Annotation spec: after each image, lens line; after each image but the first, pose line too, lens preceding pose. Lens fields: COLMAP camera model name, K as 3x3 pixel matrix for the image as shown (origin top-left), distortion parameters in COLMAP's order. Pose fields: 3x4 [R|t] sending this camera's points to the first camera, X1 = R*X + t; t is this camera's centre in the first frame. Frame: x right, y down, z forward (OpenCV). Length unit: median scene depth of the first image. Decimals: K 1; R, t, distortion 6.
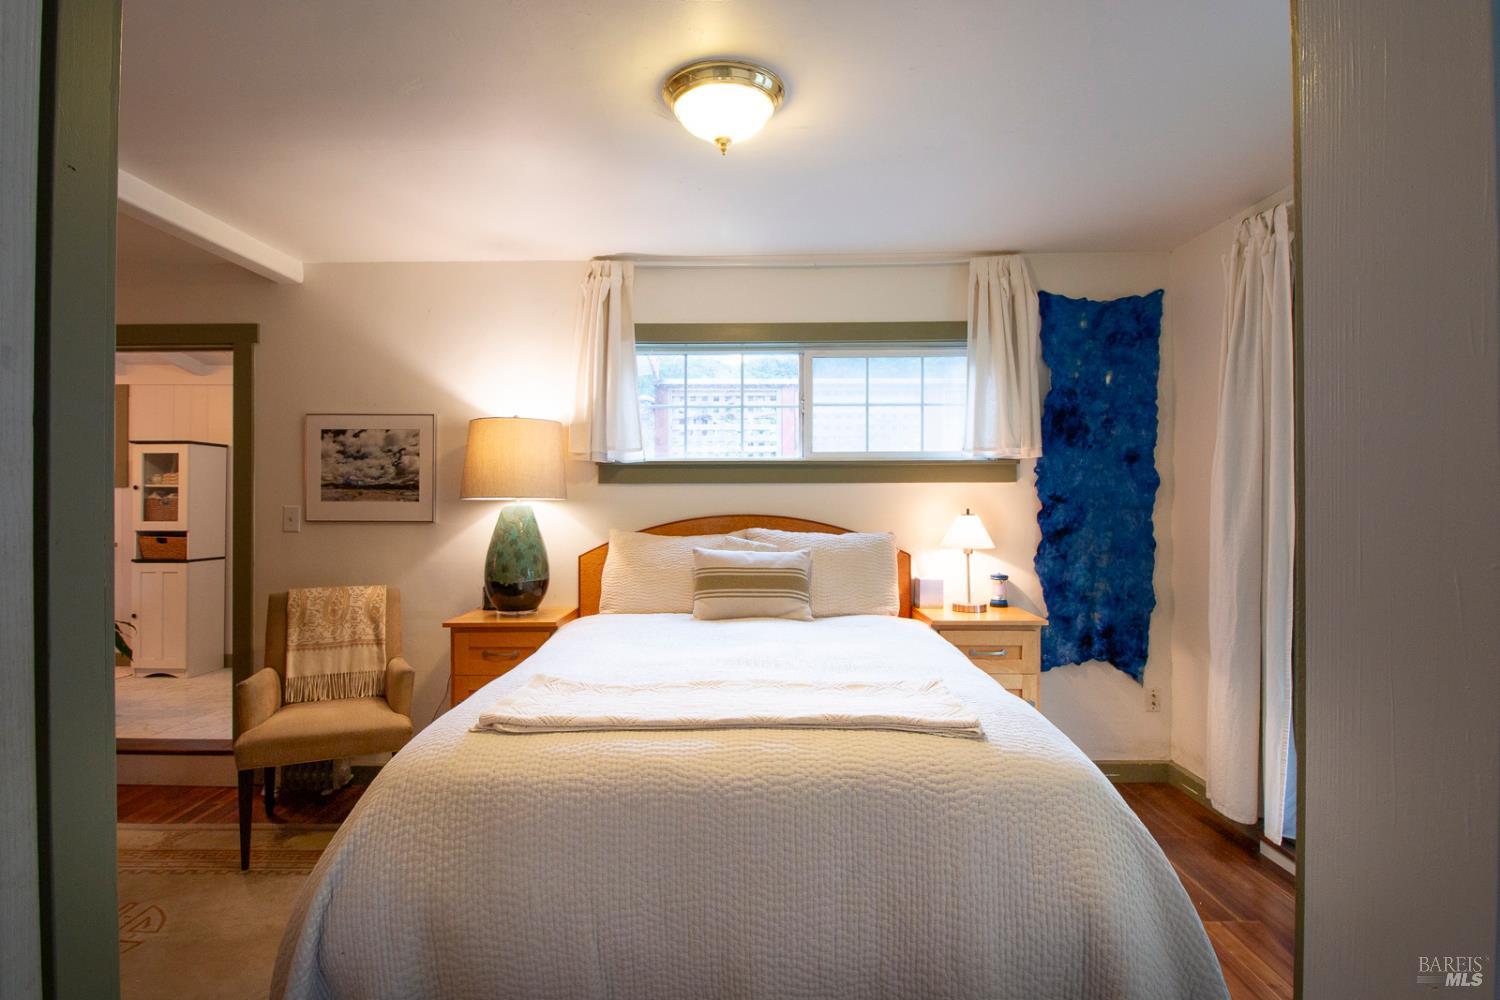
lens RADIAL K [[712.8, 0, 744.8], [0, 712.8, 497.6], [0, 0, 1]] dist [-0.008930, -0.002617]
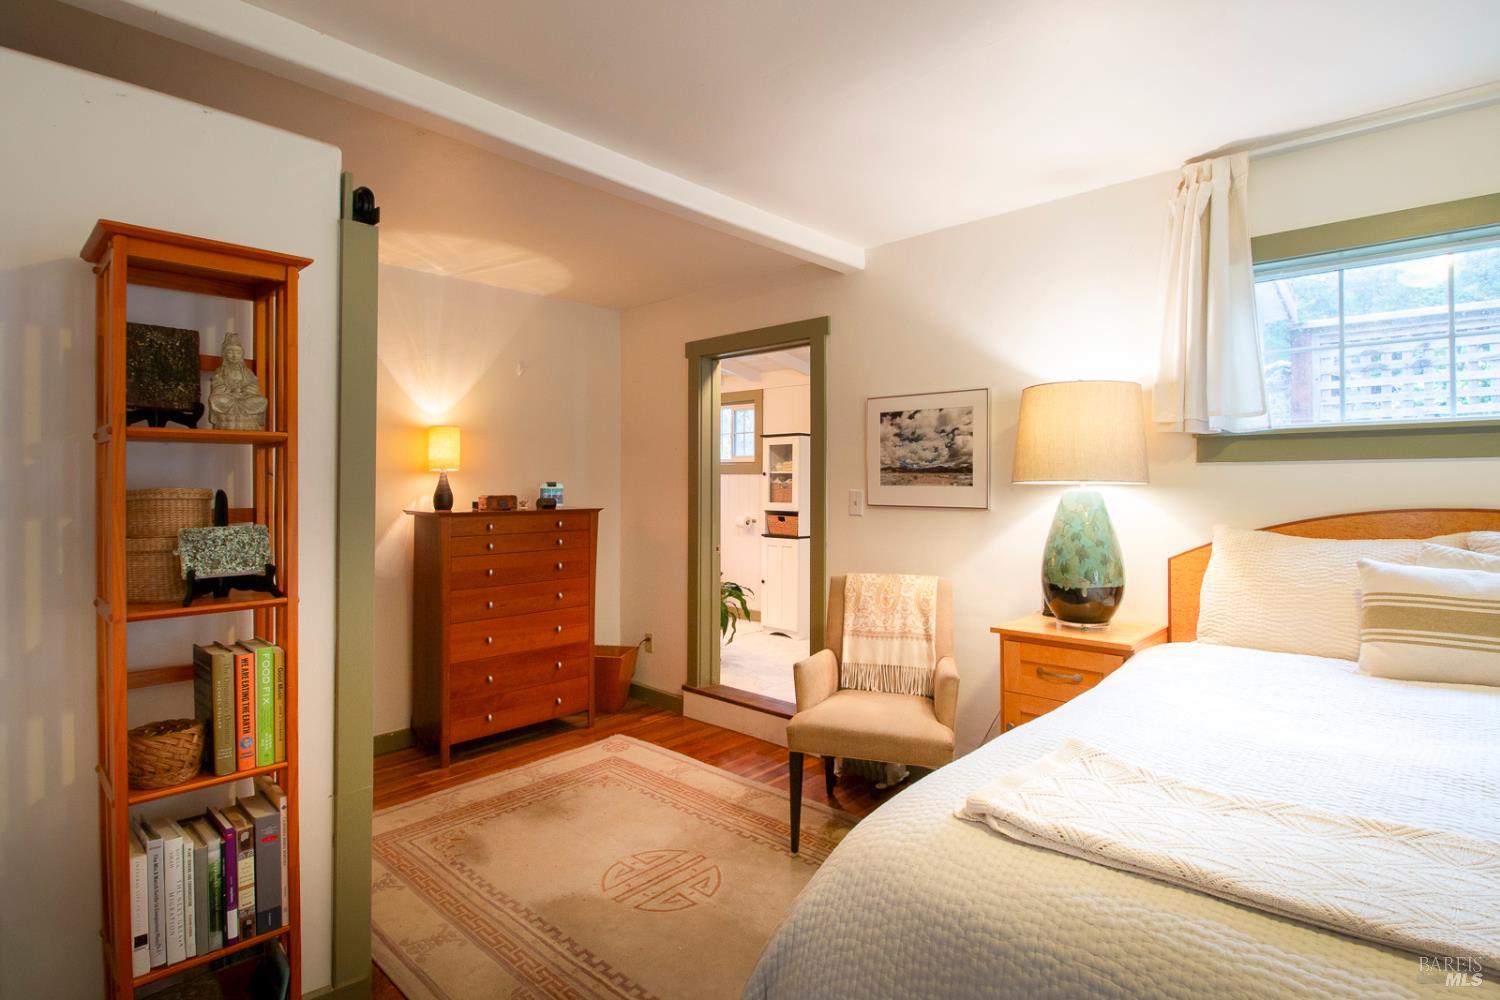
lens RADIAL K [[757.5, 0, 757.4], [0, 757.5, 473.3], [0, 0, 1]] dist [-0.001853, -0.008220]
pose [[0.735663, -0.008602, -0.677294, -0.009415], [0.000509, 0.999926, -0.012147, 0.001078], [0.677348, 0.008591, 0.735613, 0.123654]]
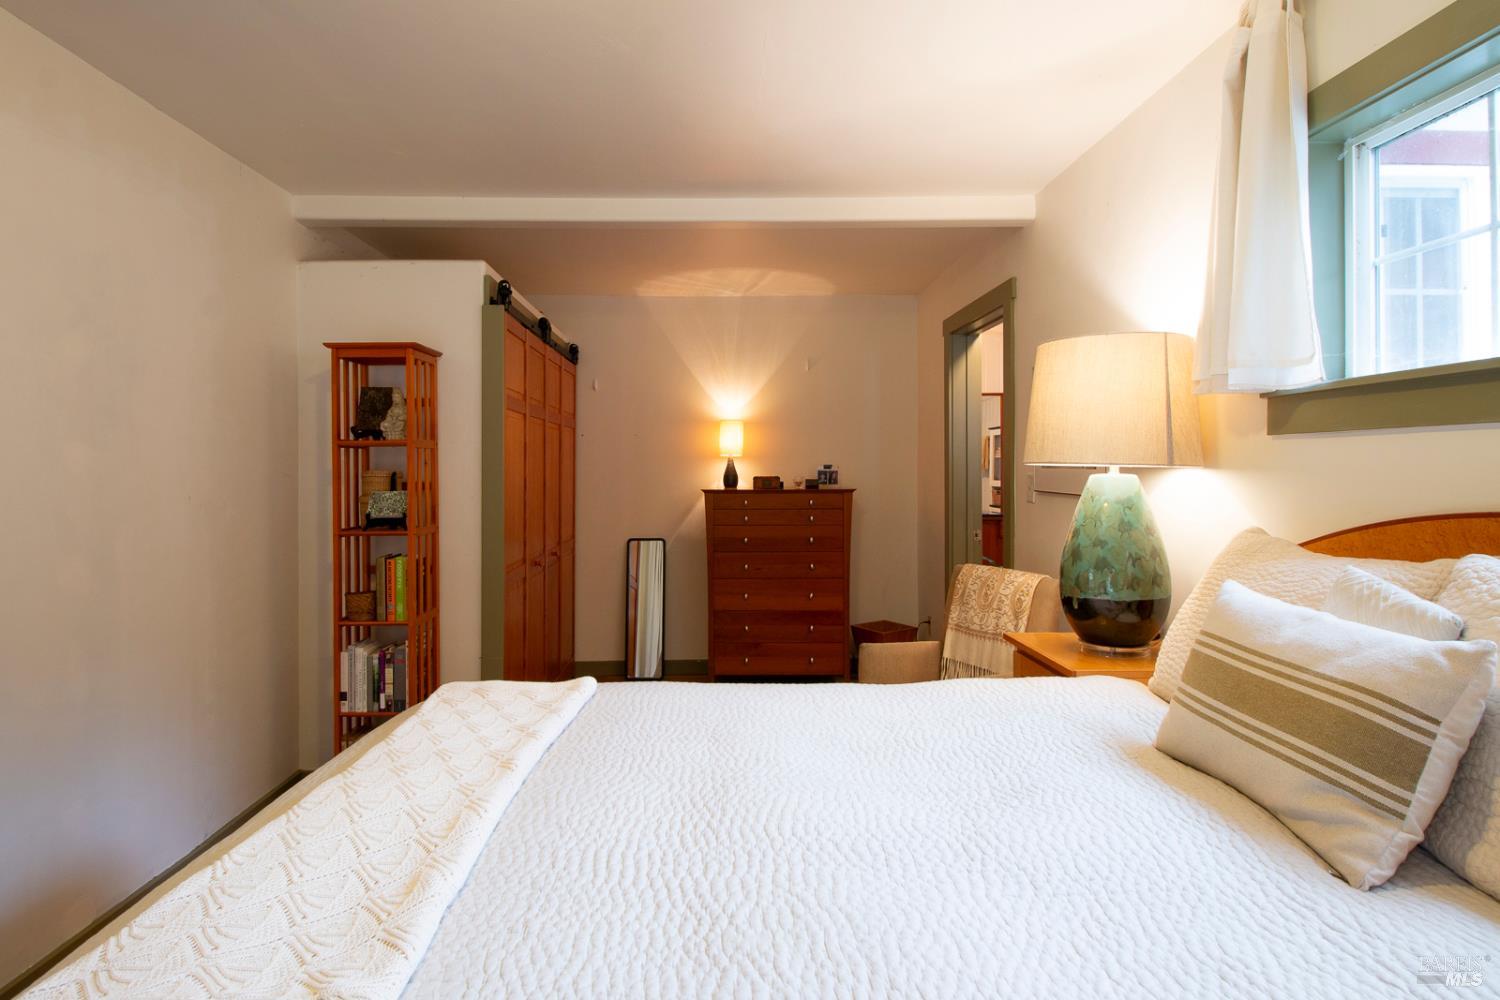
lens RADIAL K [[804.2, 0, 730.5], [0, 804.2, 455.2], [0, 0, 1]] dist [0.003587, 0.000557]
pose [[0.003771, -0.011347, -0.999929, 0.399425], [0.004972, 0.999923, -0.011328, -0.001543], [0.999981, -0.004929, 0.003827, 0.676600]]
